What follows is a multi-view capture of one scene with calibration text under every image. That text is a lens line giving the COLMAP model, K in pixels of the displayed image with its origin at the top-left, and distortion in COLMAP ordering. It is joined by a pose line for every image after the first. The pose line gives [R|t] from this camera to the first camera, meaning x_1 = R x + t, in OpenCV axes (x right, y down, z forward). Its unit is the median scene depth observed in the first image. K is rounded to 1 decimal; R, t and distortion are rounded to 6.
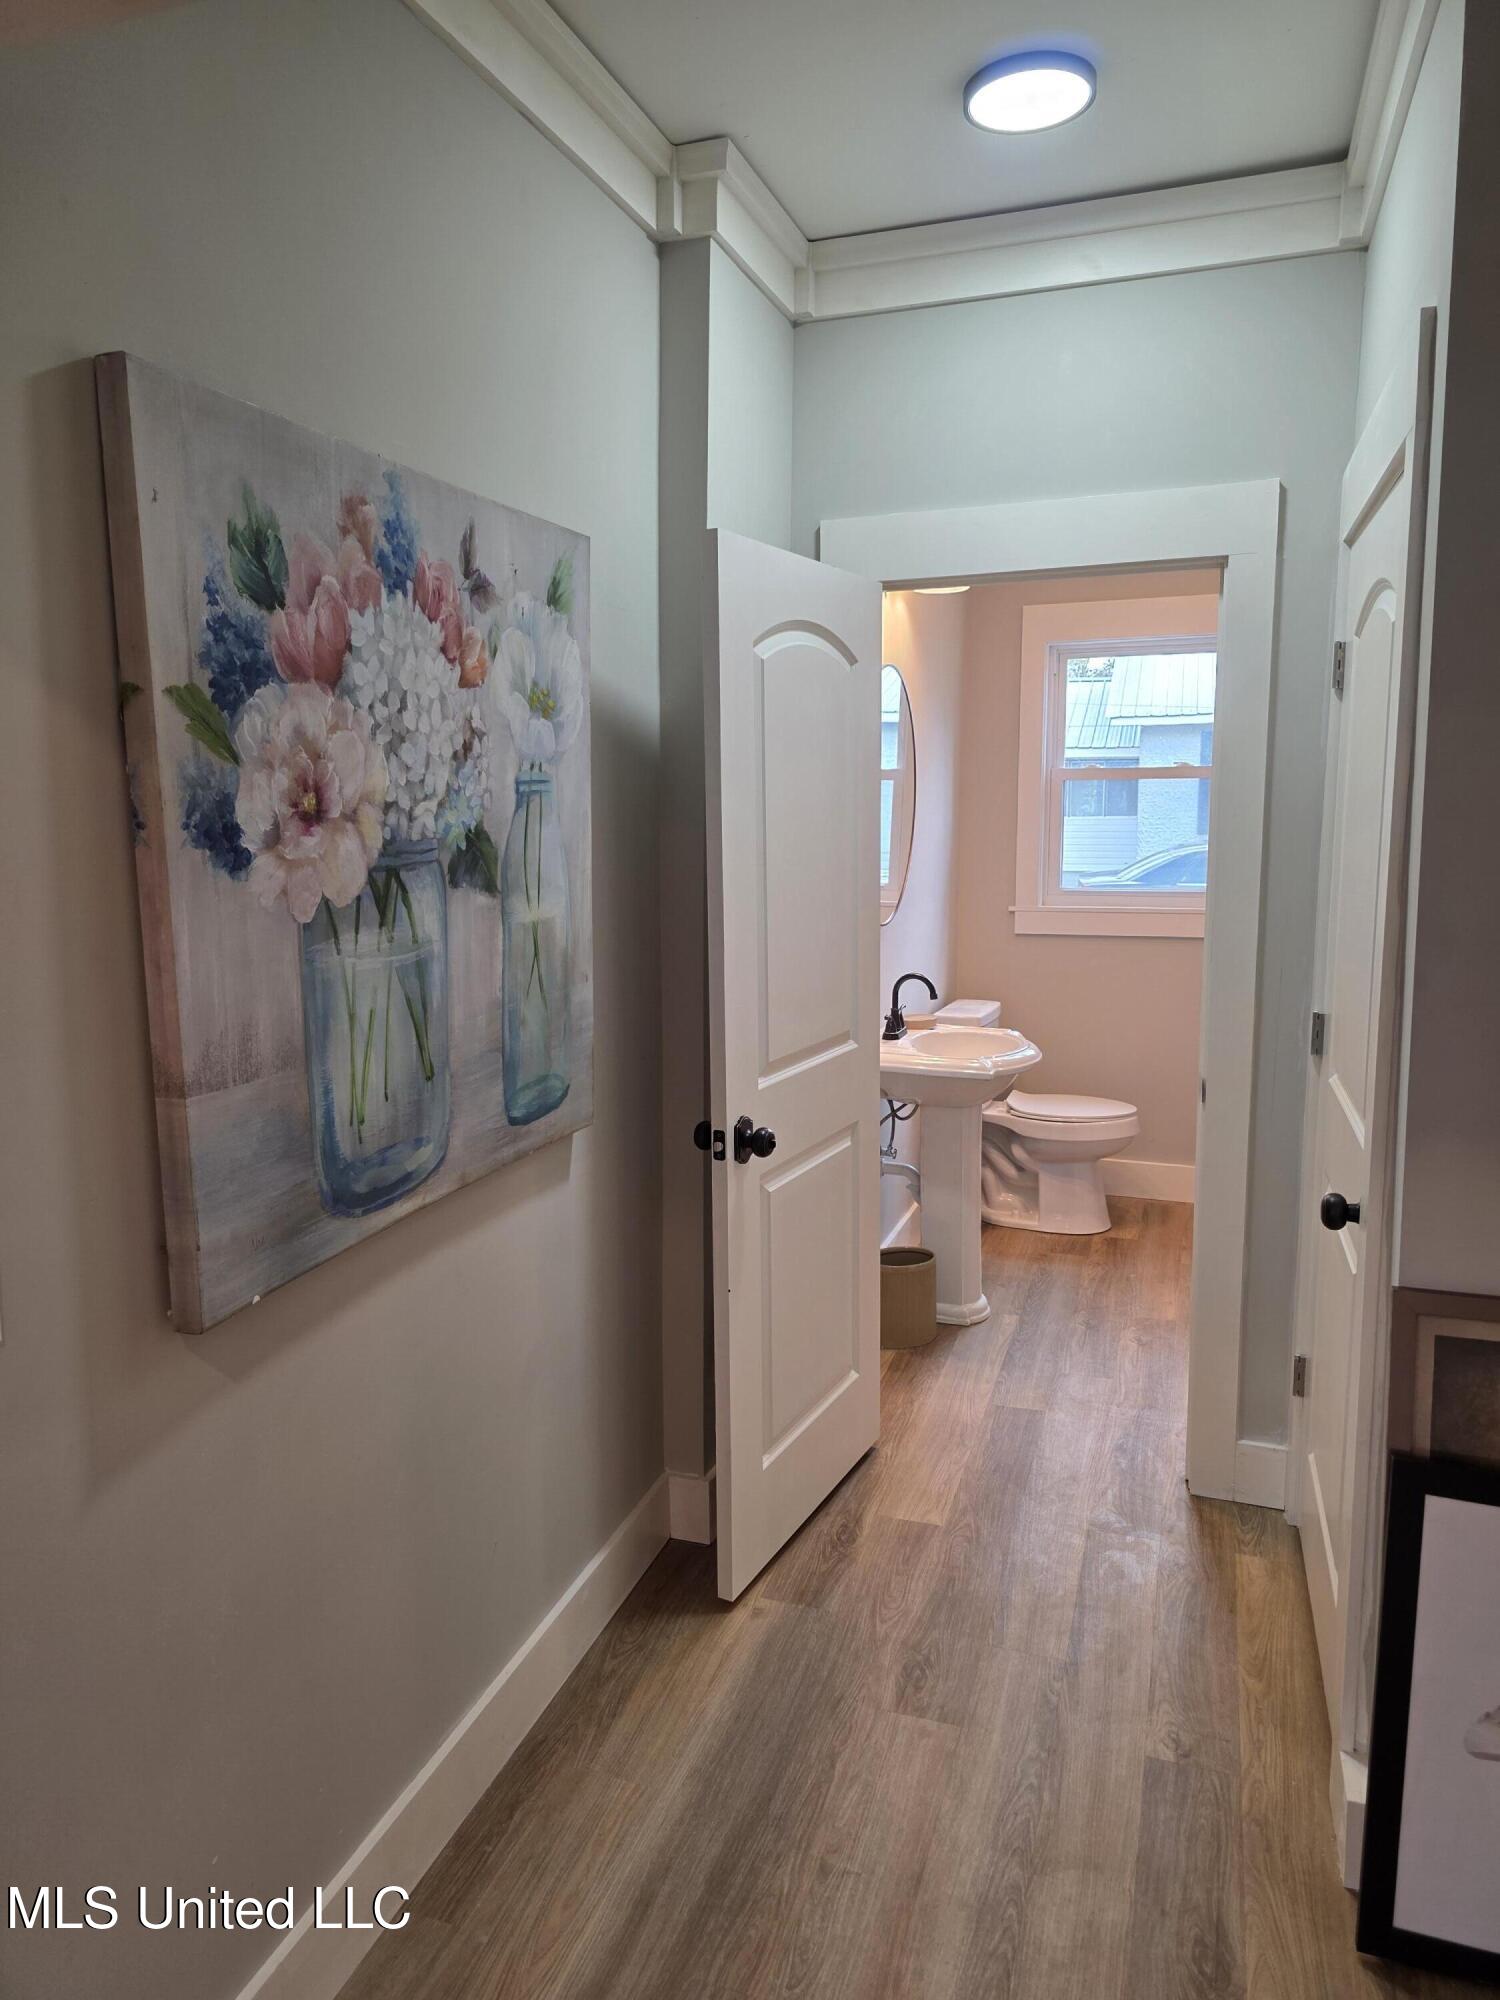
lens RADIAL K [[1360.6, 0, 746.7], [0, 1360.6, 991.3], [0, 0, 1]] dist [0.031874, -0.015199]
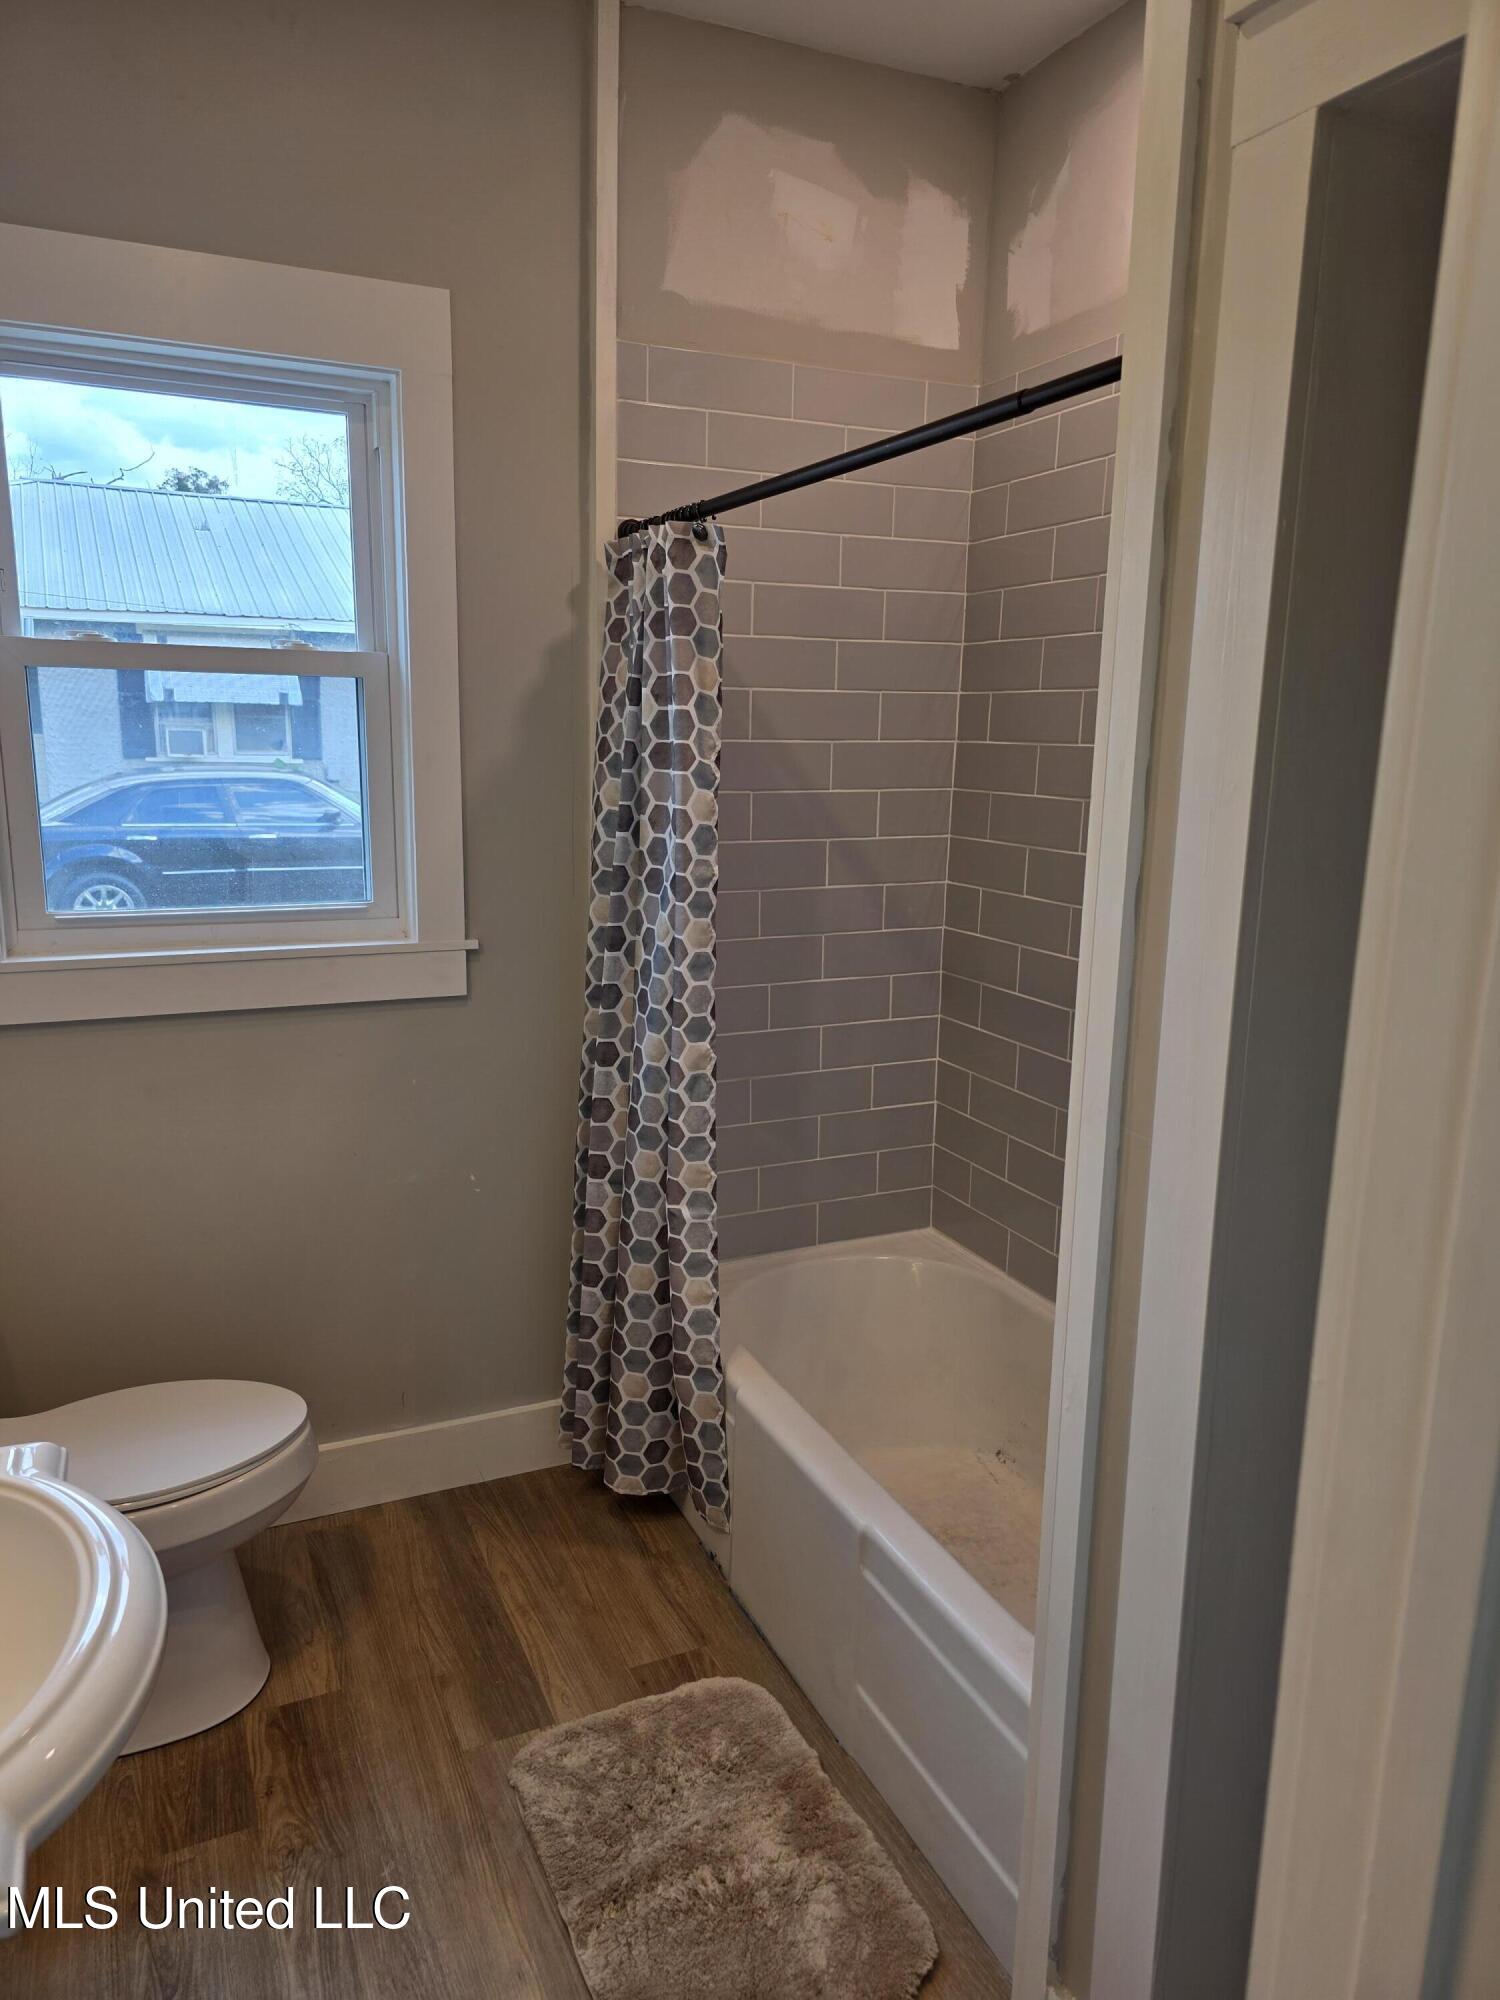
lens RADIAL K [[1360.6, 0, 729.4], [0, 1360.6, 975.5], [0, 0, 1]] dist [0.031874, -0.015199]
pose [[0.730301, -0.110358, 0.674153, 0.096493], [0.078871, 0.993887, 0.077258, -0.080922], [-0.678558, -0.003251, 0.734540, 0.568504]]
